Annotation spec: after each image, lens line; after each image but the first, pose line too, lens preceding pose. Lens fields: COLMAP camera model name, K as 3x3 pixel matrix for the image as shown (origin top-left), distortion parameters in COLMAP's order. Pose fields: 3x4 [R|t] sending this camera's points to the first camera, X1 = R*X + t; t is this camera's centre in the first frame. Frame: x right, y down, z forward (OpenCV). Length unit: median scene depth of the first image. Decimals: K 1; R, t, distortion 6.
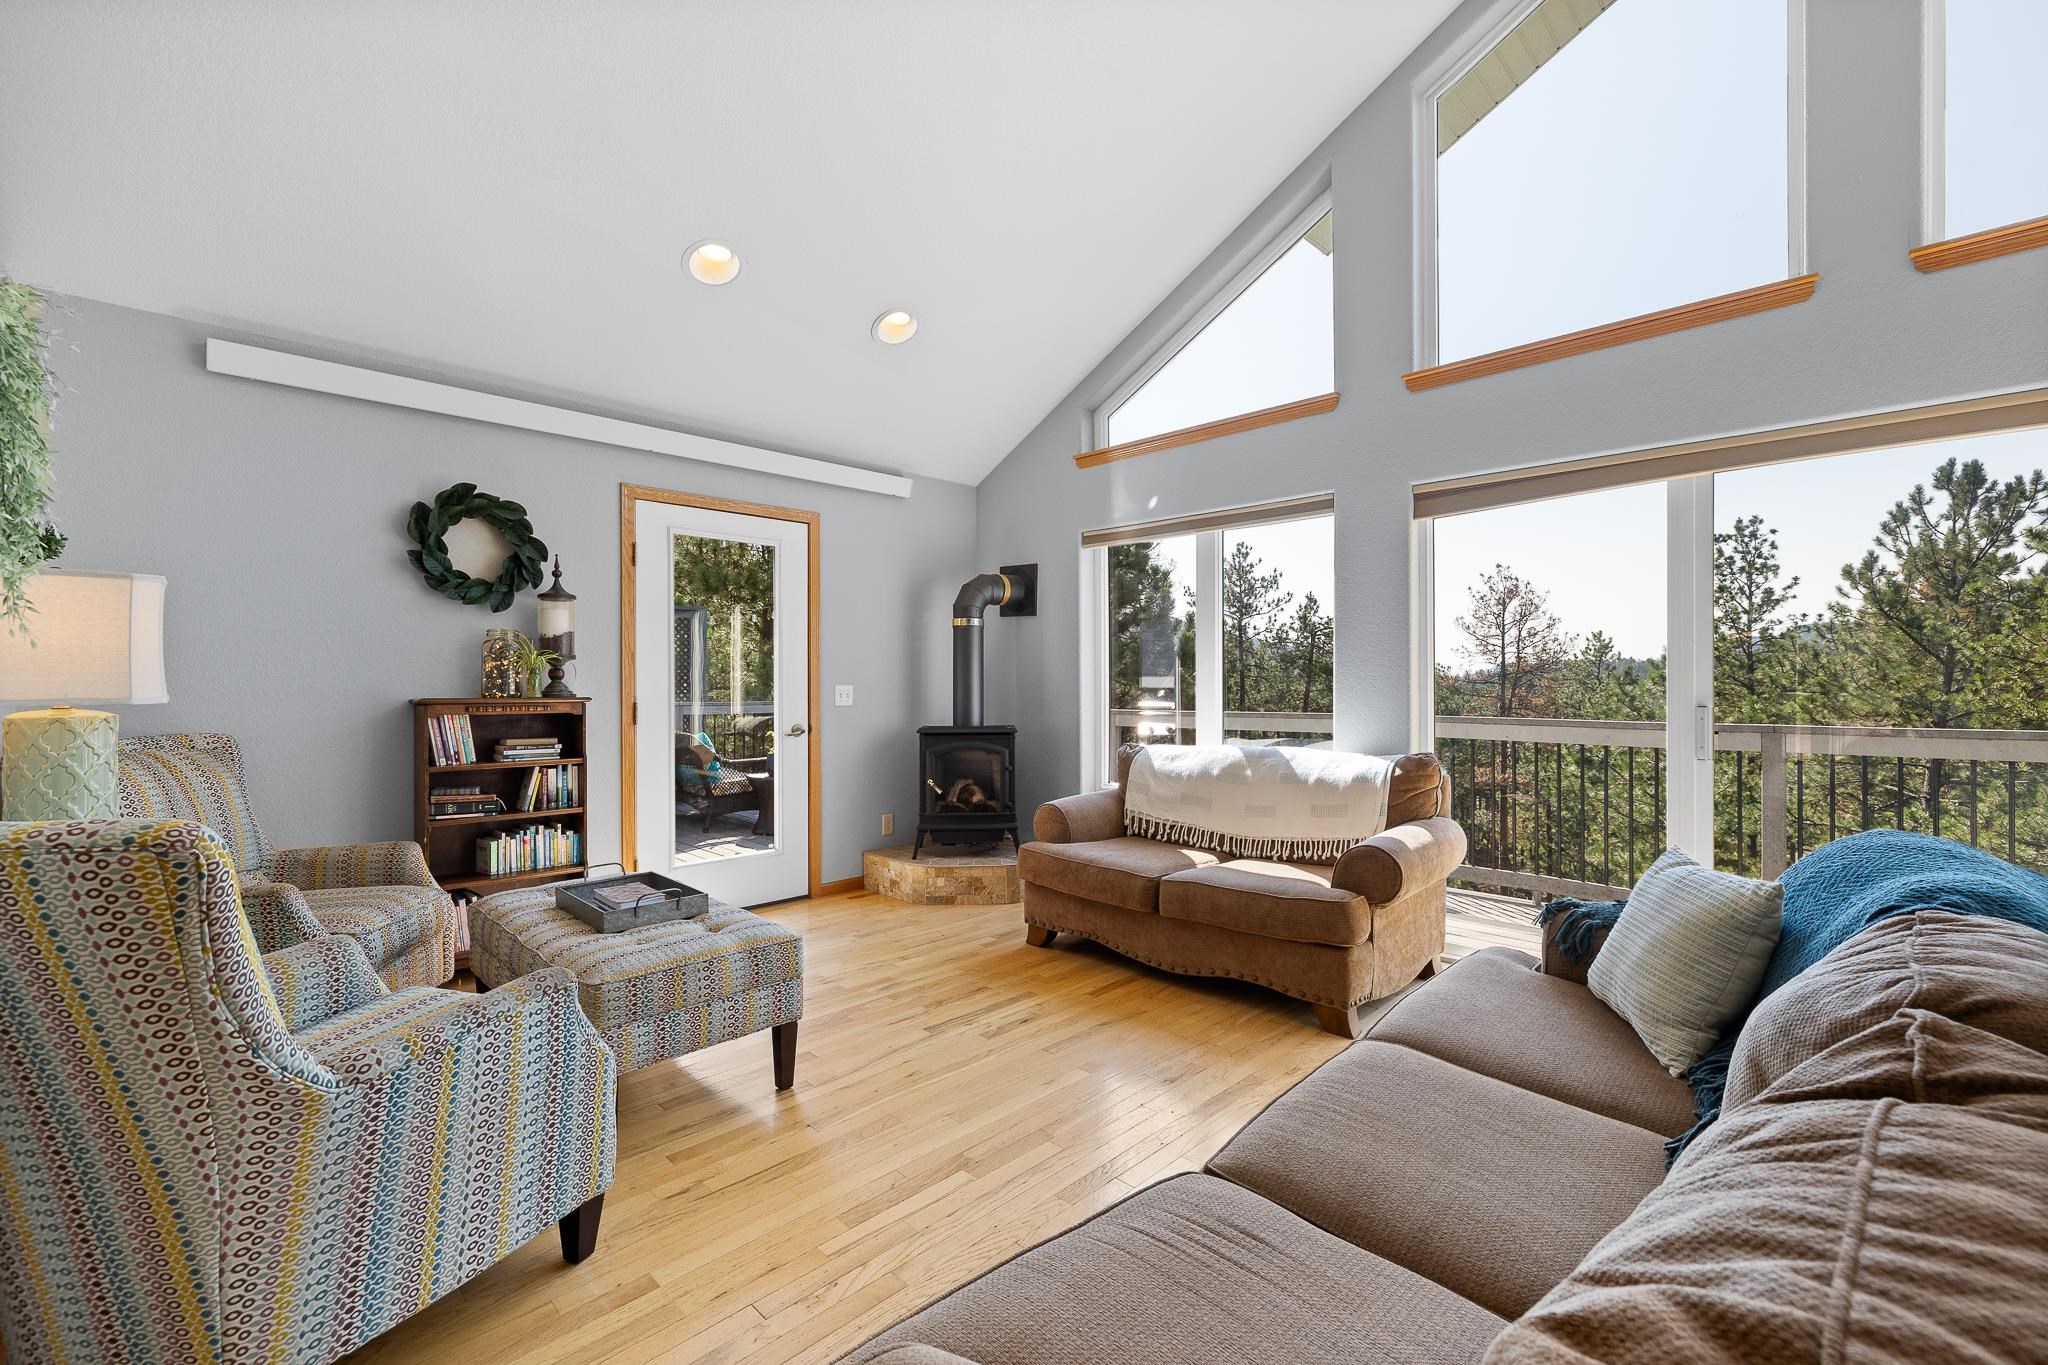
lens RADIAL K [[861.8, 0, 1039.1], [0, 861.8, 677.8], [0, 0, 1]] dist [-0.001604, -0.000145]
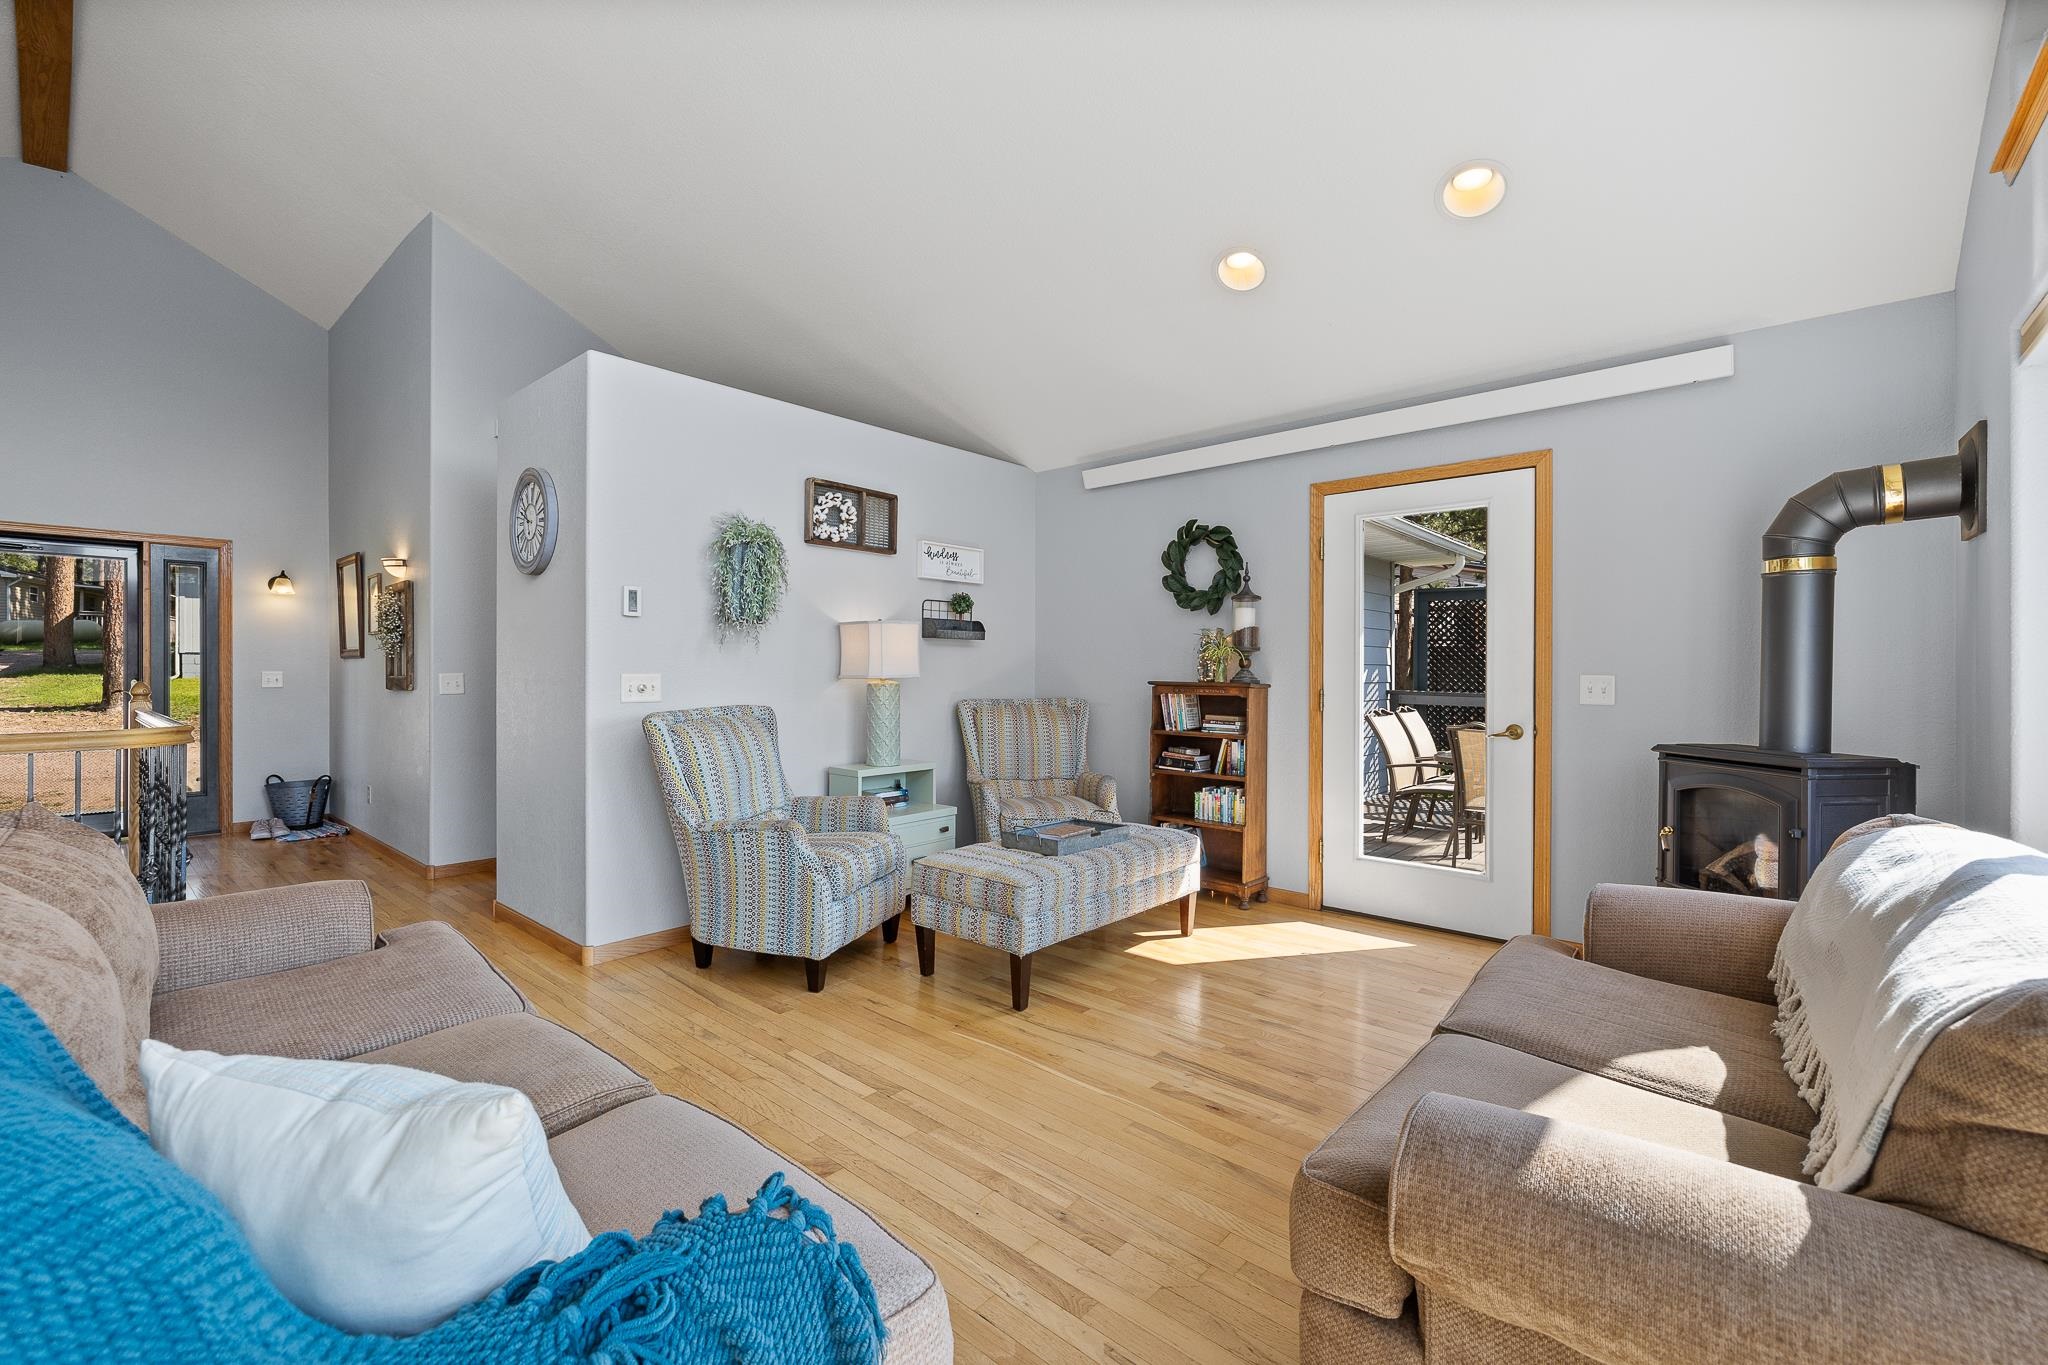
lens RADIAL K [[853.7, 0, 1035.6], [0, 853.7, 670.1], [0, 0, 1]] dist [0.000291, 0.000083]
pose [[0.056094, 0.003861, -0.998418, 0.488940], [0.001649, 0.999991, 0.003959, 0.000086], [0.998424, -0.001869, 0.056087, 0.525662]]
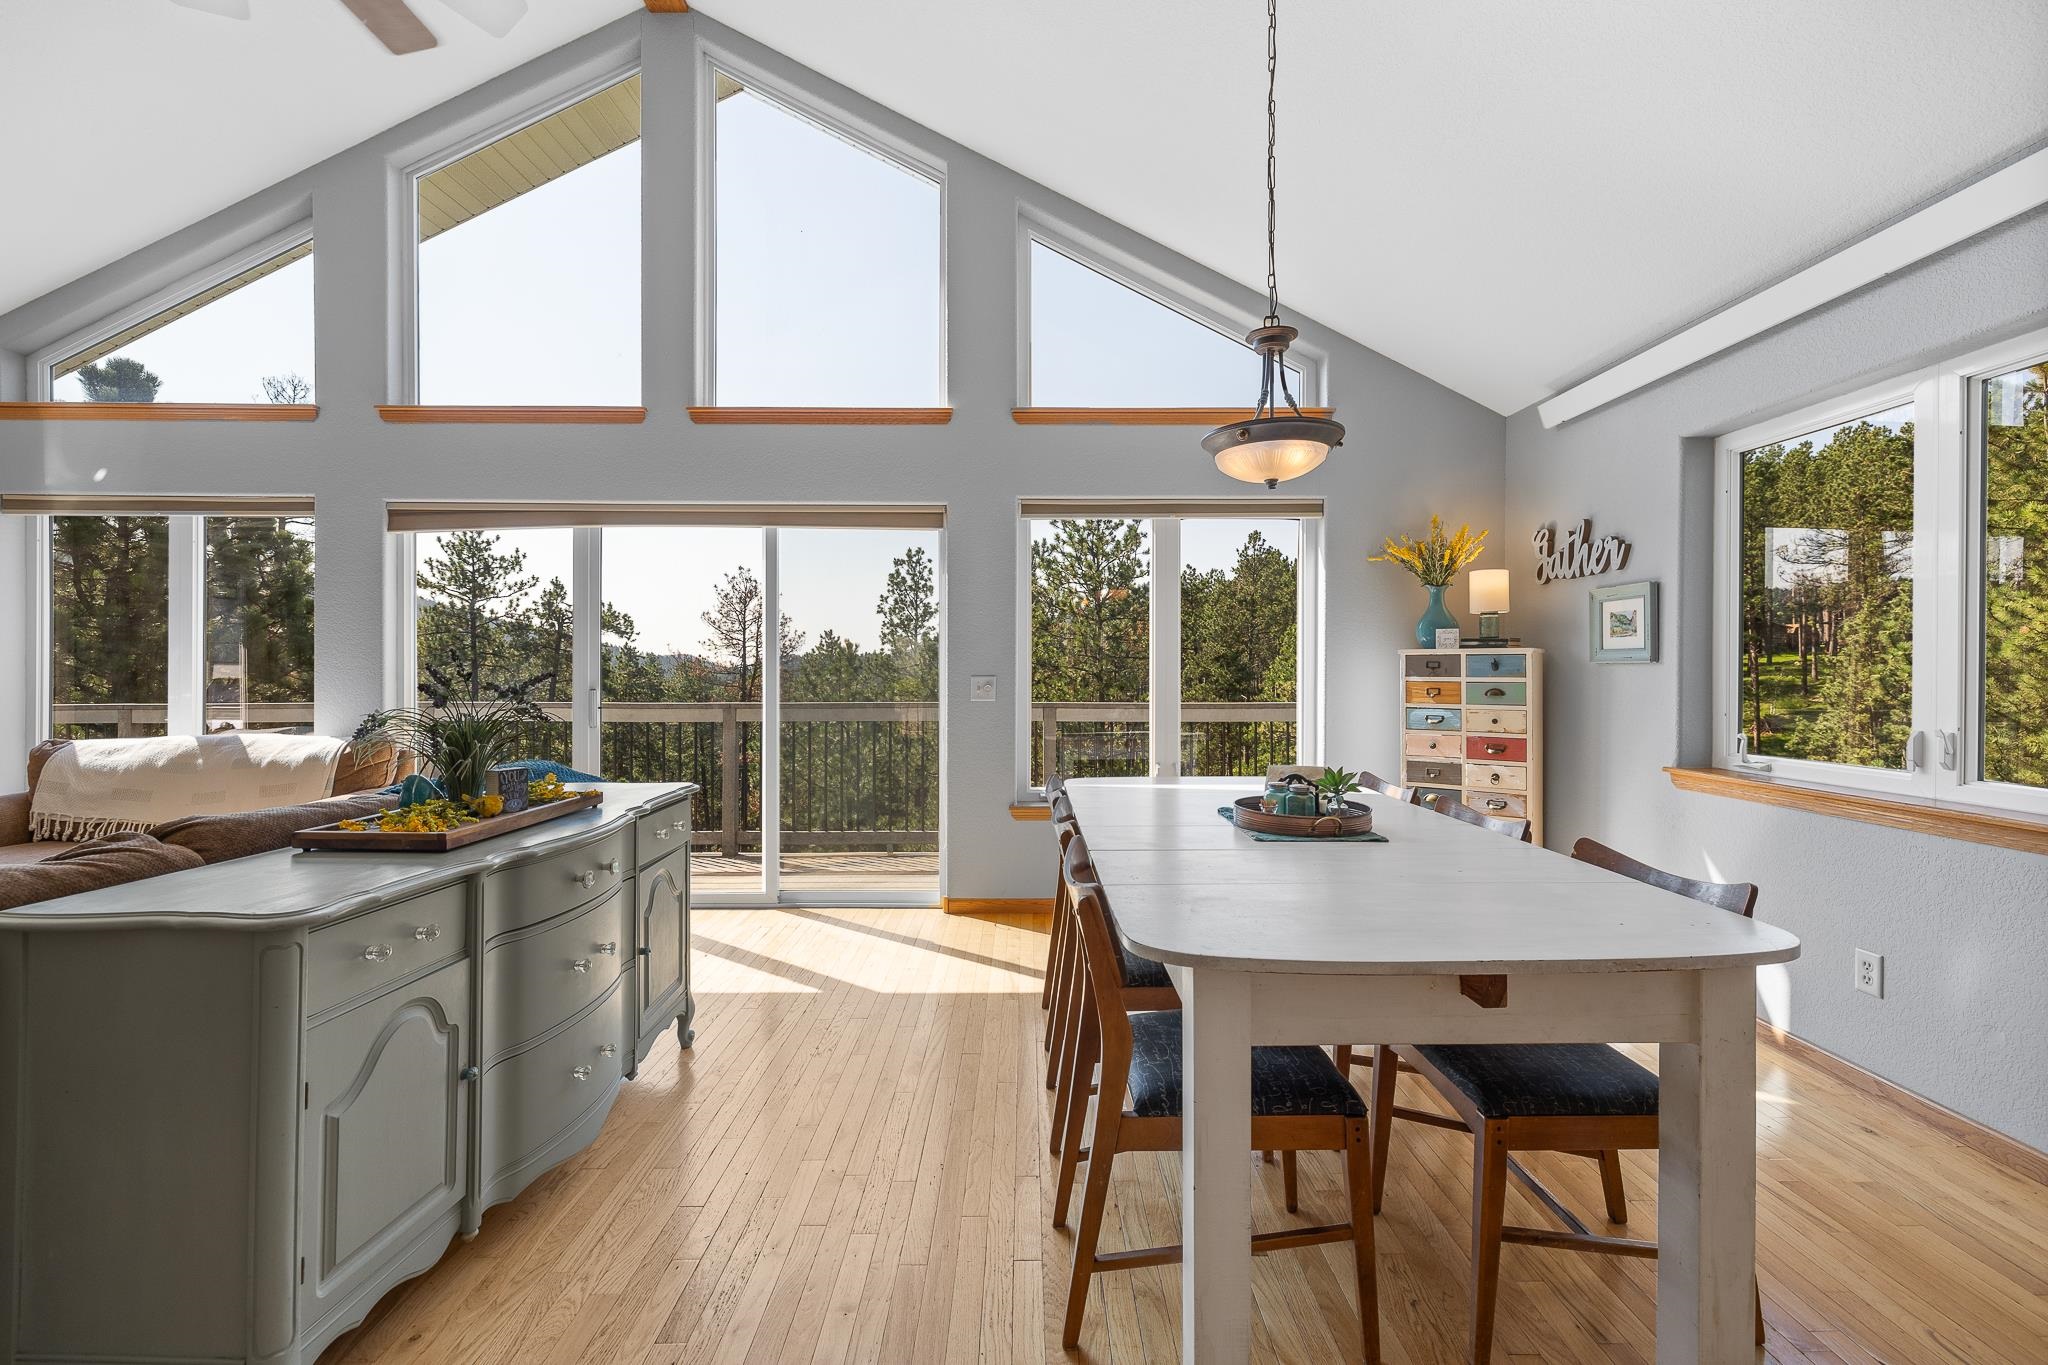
lens RADIAL K [[853.2, 0, 1032.0], [0, 853.2, 664.6], [0, 0, 1]] dist [-0.000268, 0.000380]
pose [[0.707690, 0.009945, 0.706453, 0.191759], [-0.006914, 0.999951, -0.007150, -0.002414], [-0.706489, 0.000175, 0.707724, -0.338644]]
